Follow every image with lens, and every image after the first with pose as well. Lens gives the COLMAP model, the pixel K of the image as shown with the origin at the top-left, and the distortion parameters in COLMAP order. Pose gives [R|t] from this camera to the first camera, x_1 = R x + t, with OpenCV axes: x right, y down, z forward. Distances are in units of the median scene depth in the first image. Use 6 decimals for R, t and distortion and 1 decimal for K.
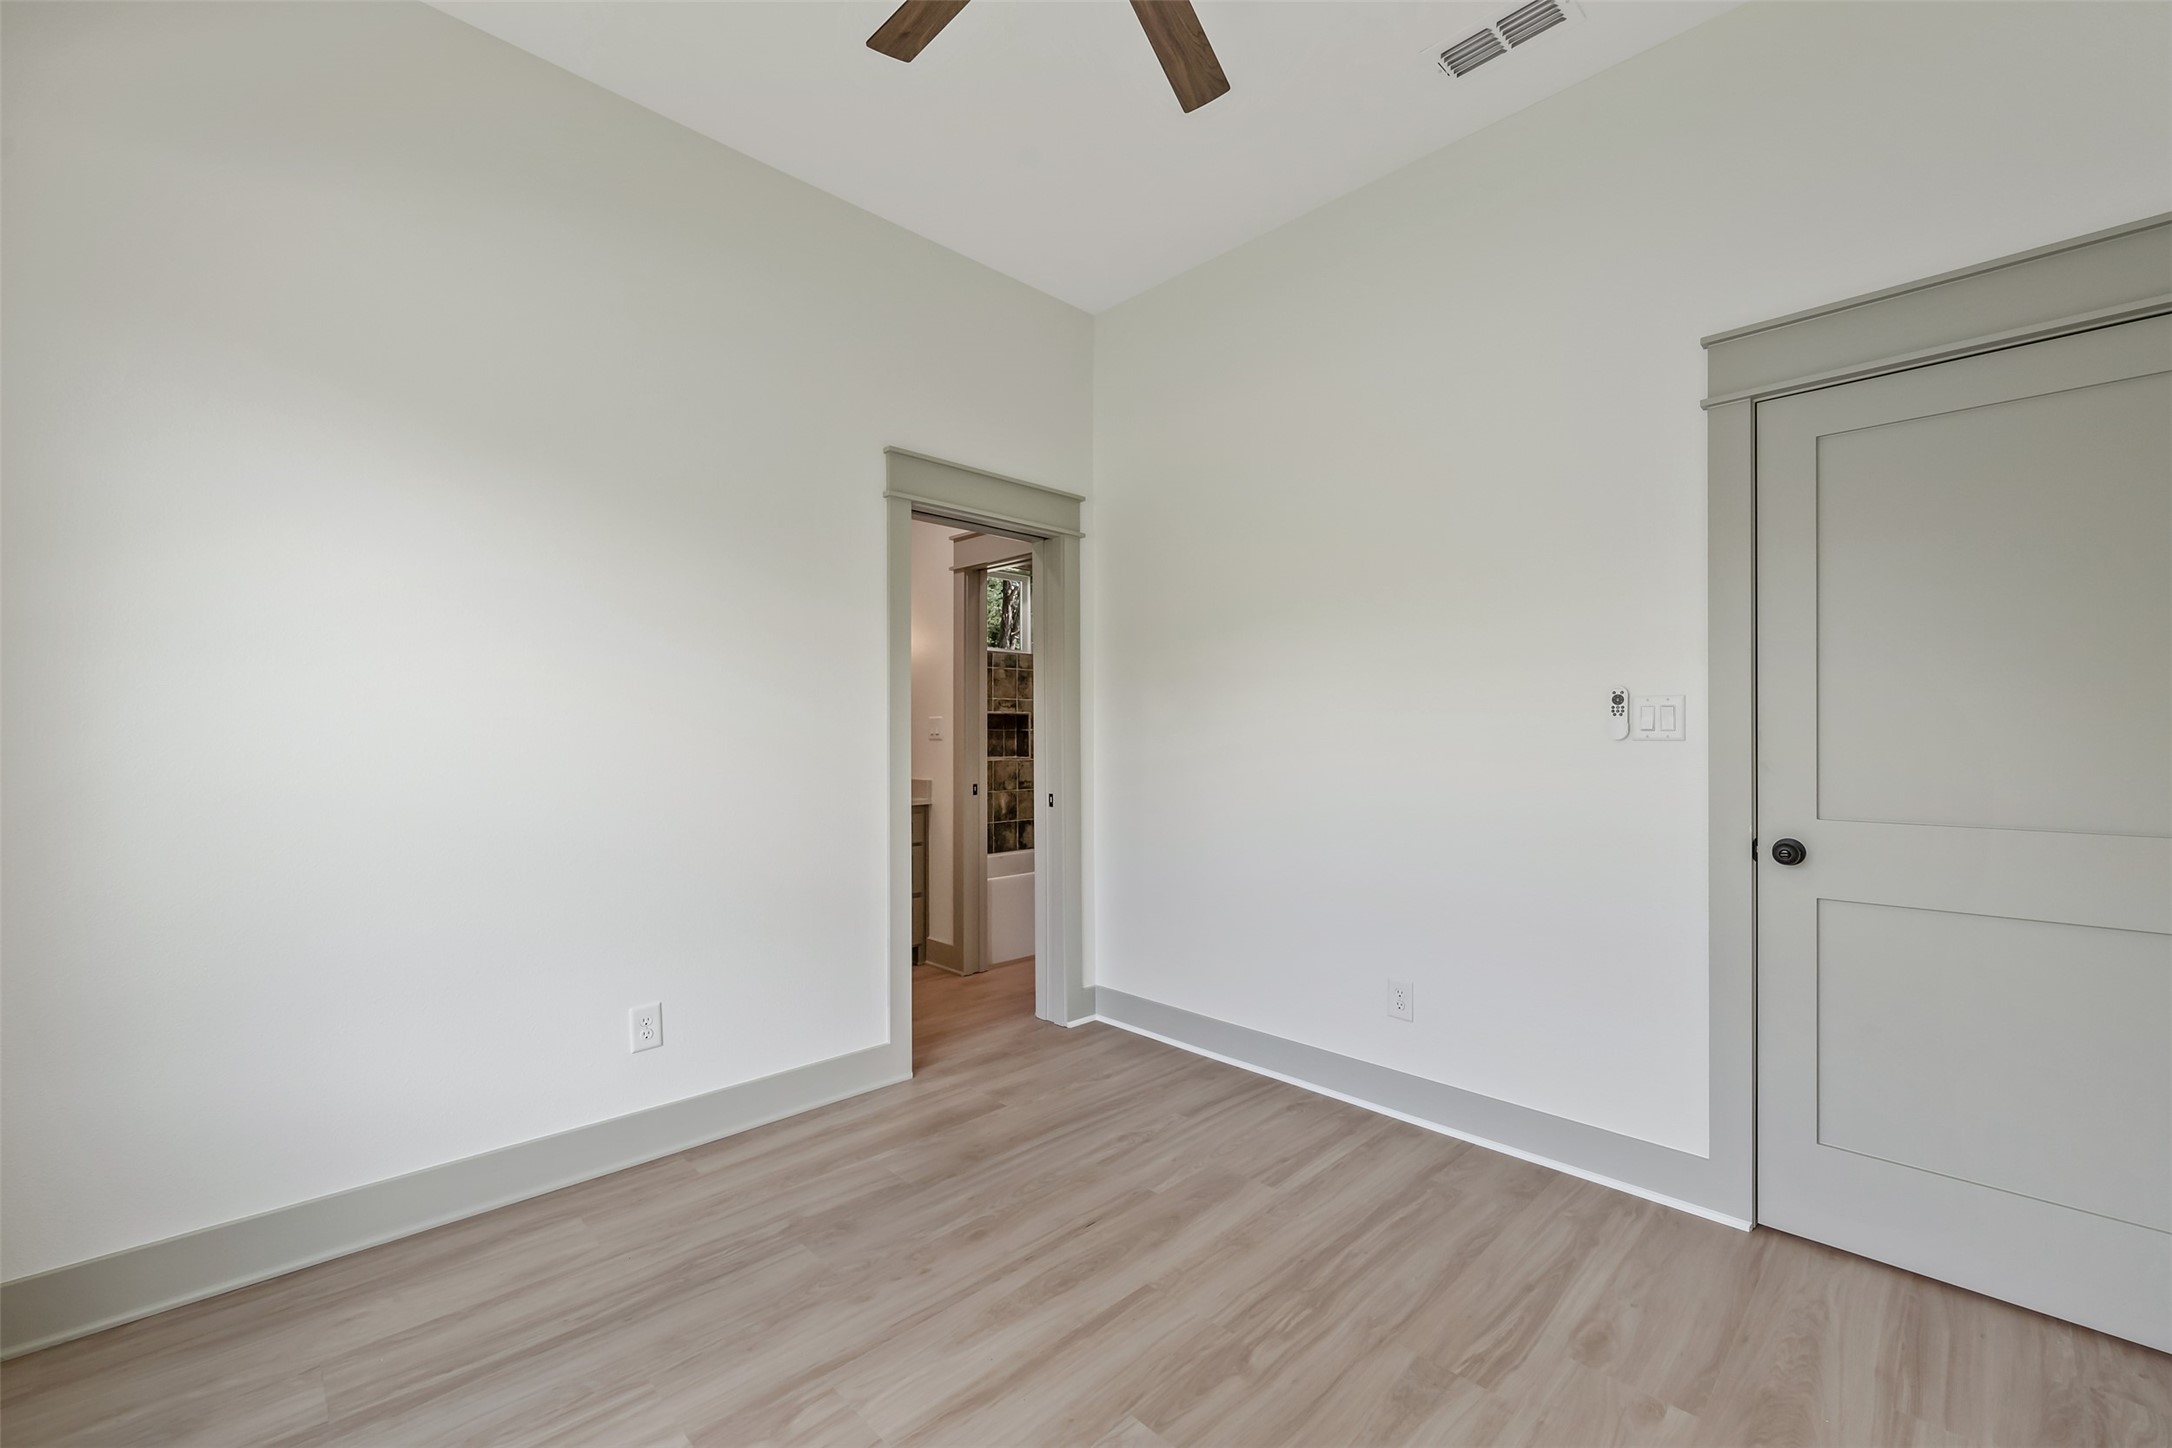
lens RADIAL K [[904.0, 0, 1087.8], [0, 904.0, 737.8], [0, 0, 1]] dist [-0.003157, -0.000065]
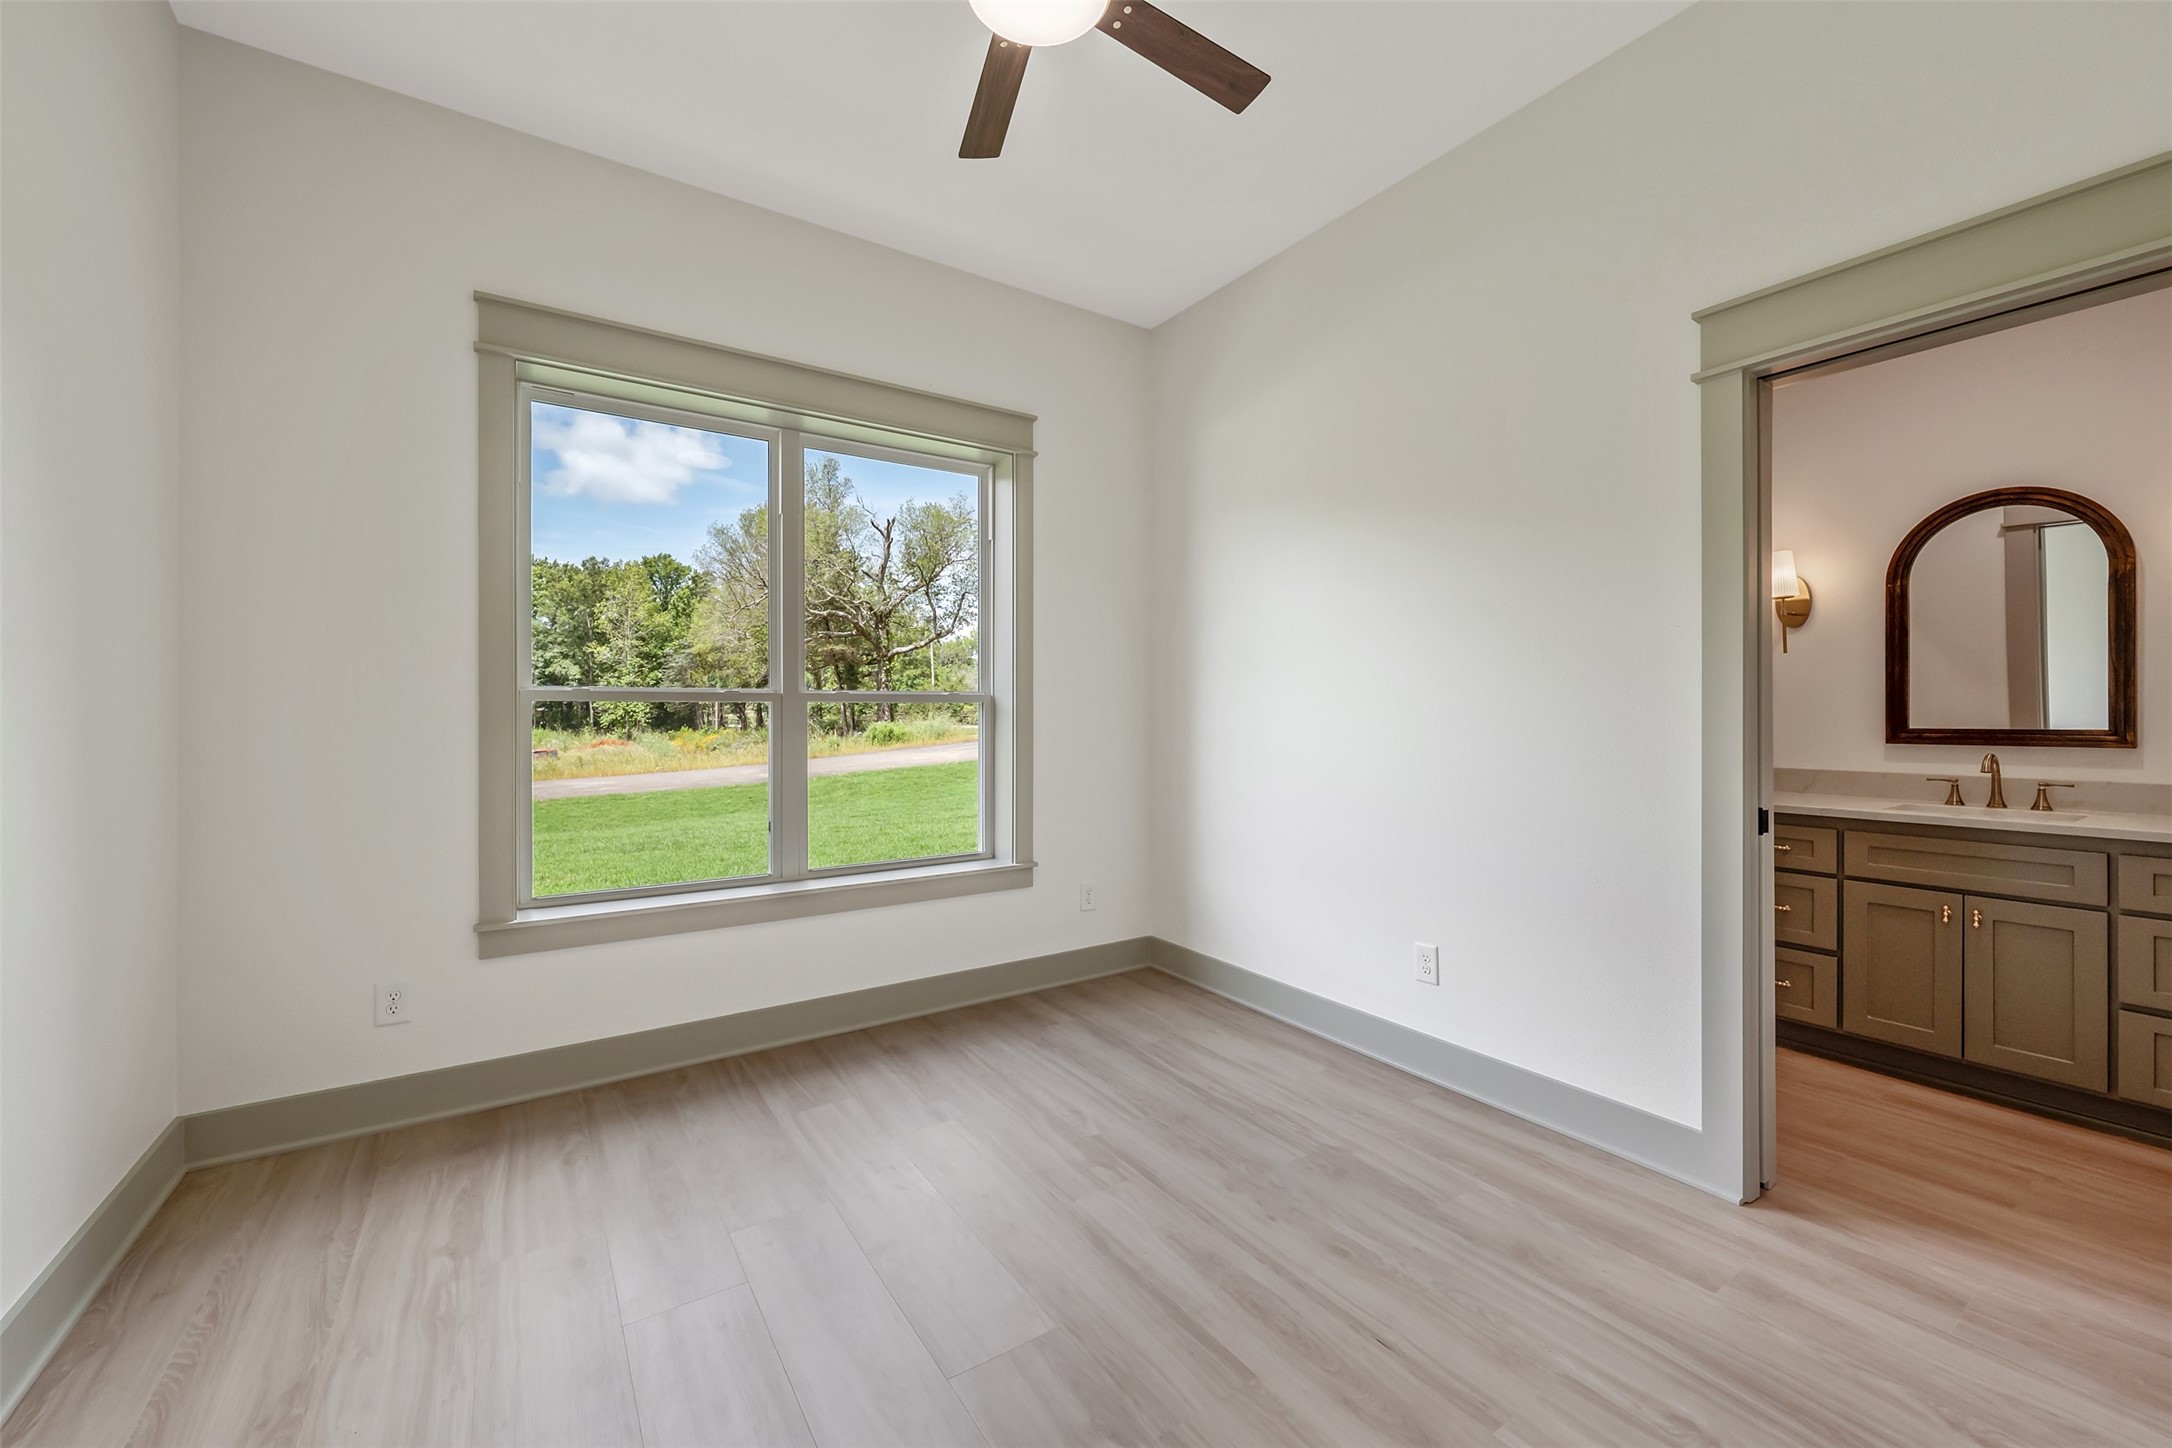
lens RADIAL K [[860.6, 0, 1075.6], [0, 860.6, 719.2], [0, 0, 1]] dist [0.002163, 0.000091]
pose [[-0.202932, 0.008294, -0.979158, 0.768720], [0.002048, 0.999966, 0.008046, -0.002089], [0.979191, -0.000372, -0.202942, 0.886506]]
